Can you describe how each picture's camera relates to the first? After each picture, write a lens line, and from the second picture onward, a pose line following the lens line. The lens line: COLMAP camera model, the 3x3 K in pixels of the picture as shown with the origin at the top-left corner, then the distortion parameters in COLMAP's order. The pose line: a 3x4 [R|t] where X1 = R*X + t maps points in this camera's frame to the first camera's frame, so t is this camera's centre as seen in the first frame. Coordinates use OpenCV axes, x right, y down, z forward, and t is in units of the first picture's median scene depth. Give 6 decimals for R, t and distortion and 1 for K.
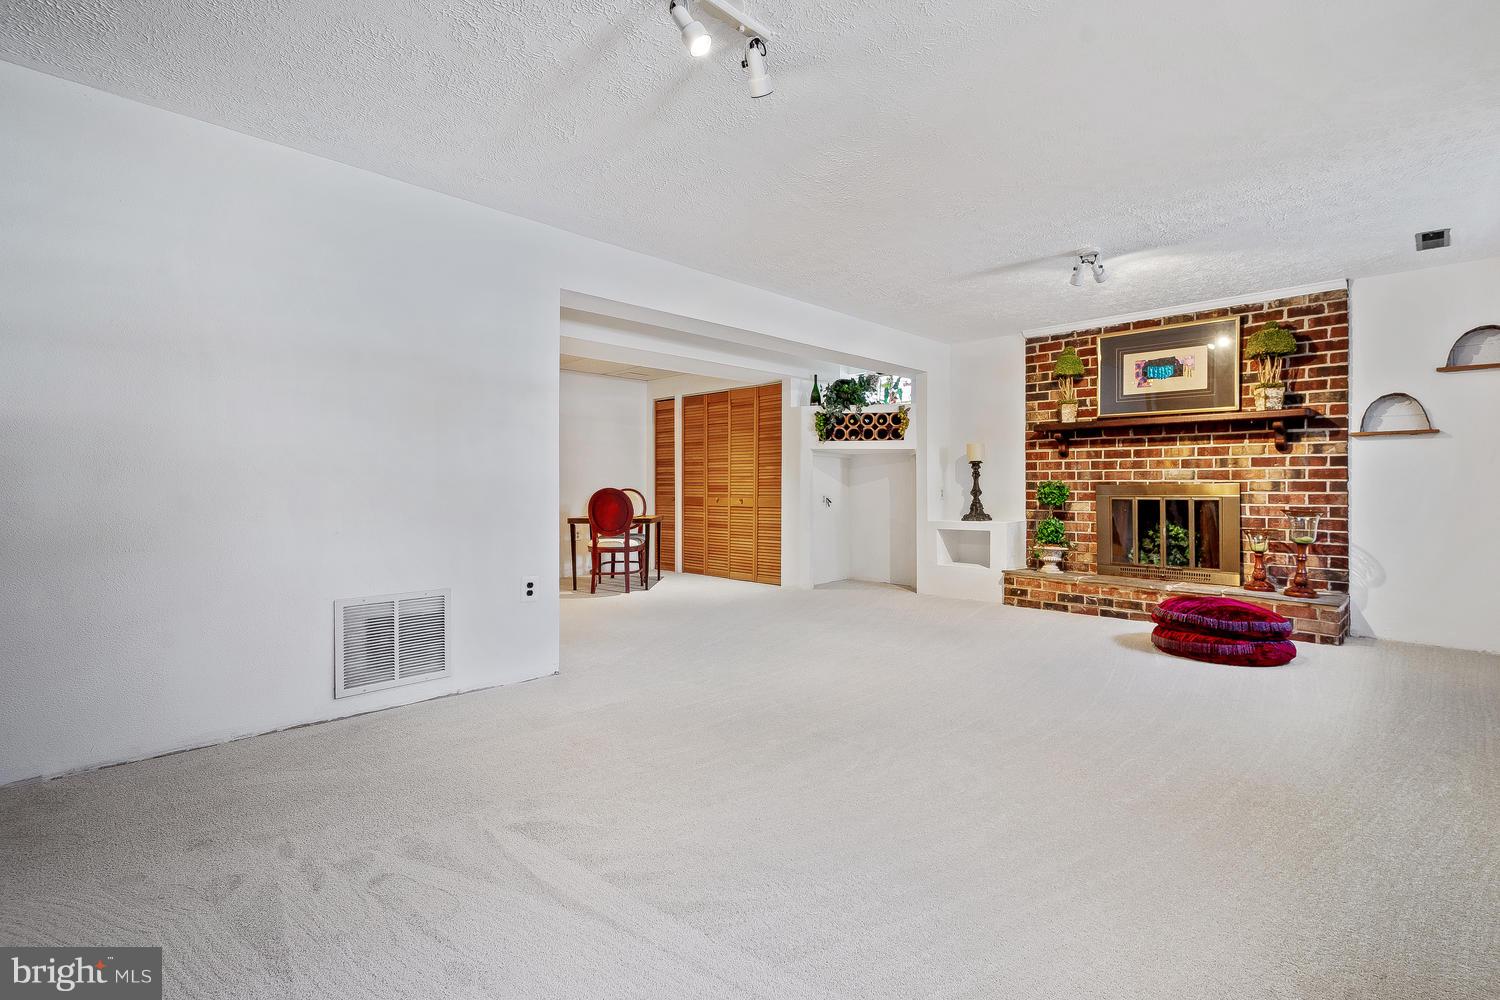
lens RADIAL K [[684.2, 0, 755.5], [0, 684.2, 492.2], [0, 0, 1]] dist [0.001790, 0.000228]
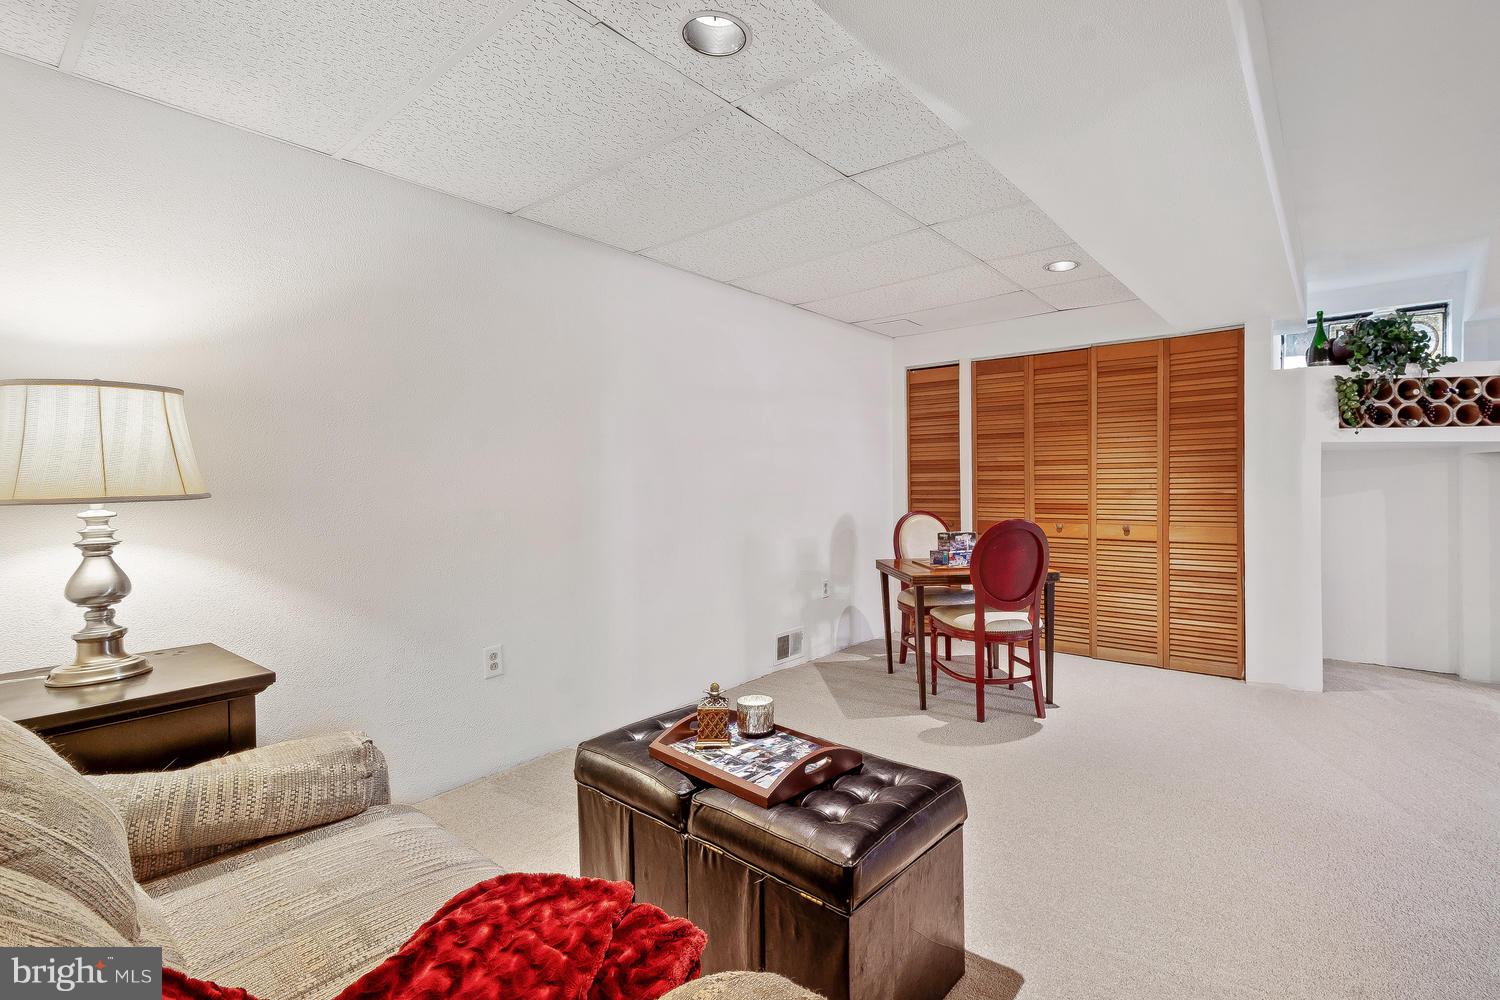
lens RADIAL K [[684.2, 0, 744.2], [0, 684.2, 492.6], [0, 0, 1]] dist [0.001790, 0.000228]
pose [[0.997909, -0.009979, 0.063853, -0.401264], [0.009556, 0.999930, 0.006918, -0.028212], [-0.063918, -0.006293, 0.997935, 0.433415]]
